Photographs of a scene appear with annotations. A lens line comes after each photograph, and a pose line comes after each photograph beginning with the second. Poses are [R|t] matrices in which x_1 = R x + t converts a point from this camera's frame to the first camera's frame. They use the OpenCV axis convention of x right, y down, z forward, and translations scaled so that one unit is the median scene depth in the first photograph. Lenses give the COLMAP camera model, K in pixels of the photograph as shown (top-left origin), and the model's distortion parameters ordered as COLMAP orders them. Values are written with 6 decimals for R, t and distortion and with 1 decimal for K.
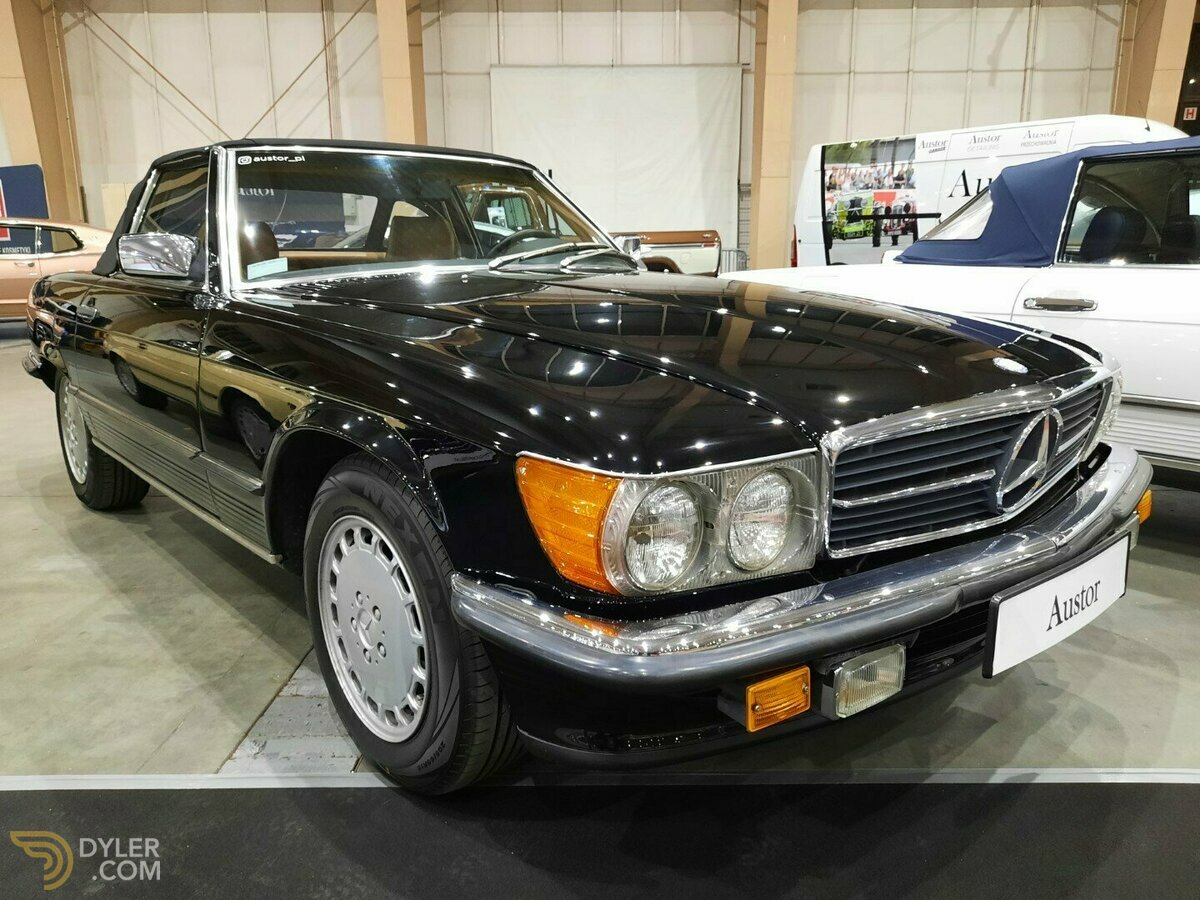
lens RADIAL K [[880.1, 0, 608.4], [0, 880.1, 446.3], [0, 0, 1]] dist [0.040520, -0.032169]
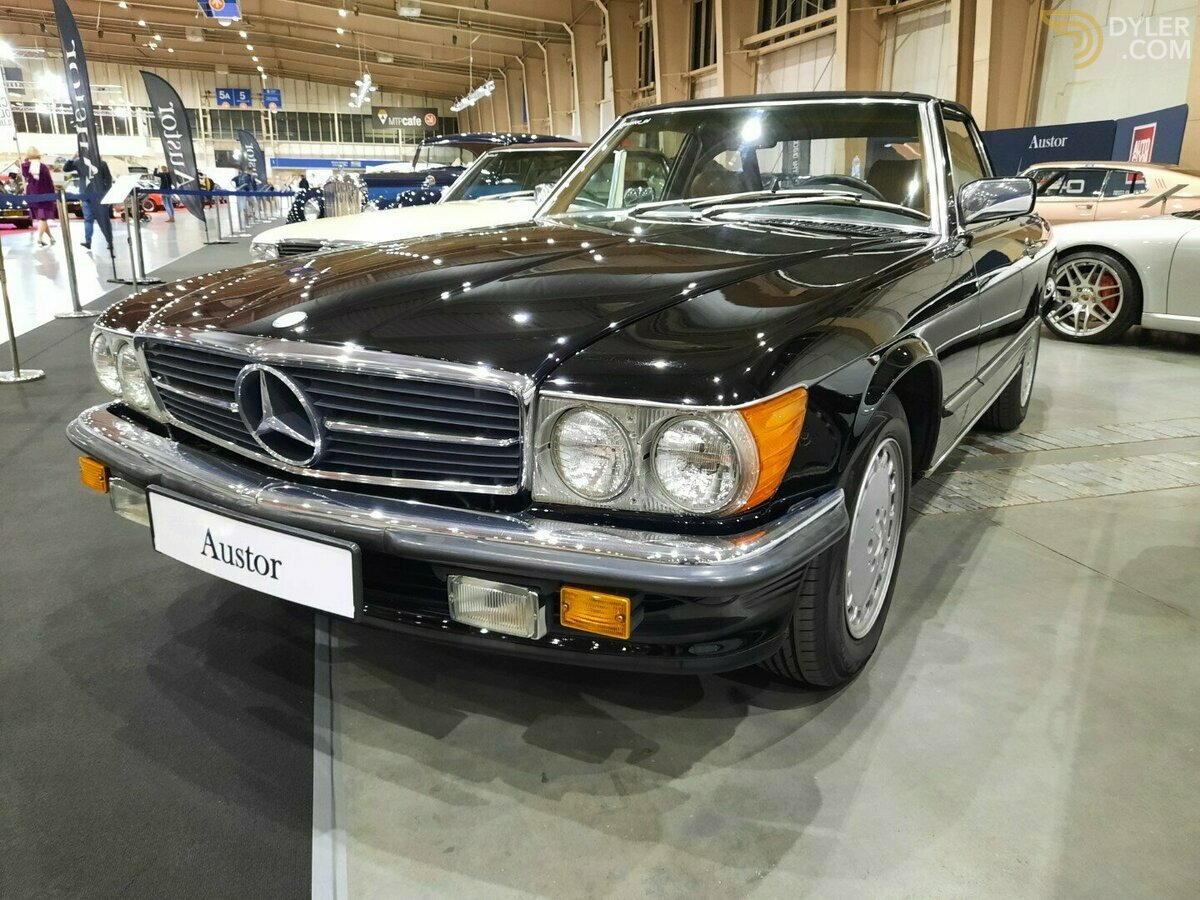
lens RADIAL K [[880.1, 0, 608.4], [0, 880.1, 446.3], [0, 0, 1]] dist [0.040520, -0.032169]
pose [[0.305211, 0.268612, -0.913616, 0.158281], [-0.212133, 0.954465, 0.209755, -0.025152], [0.928357, 0.129789, 0.348294, 0.104575]]
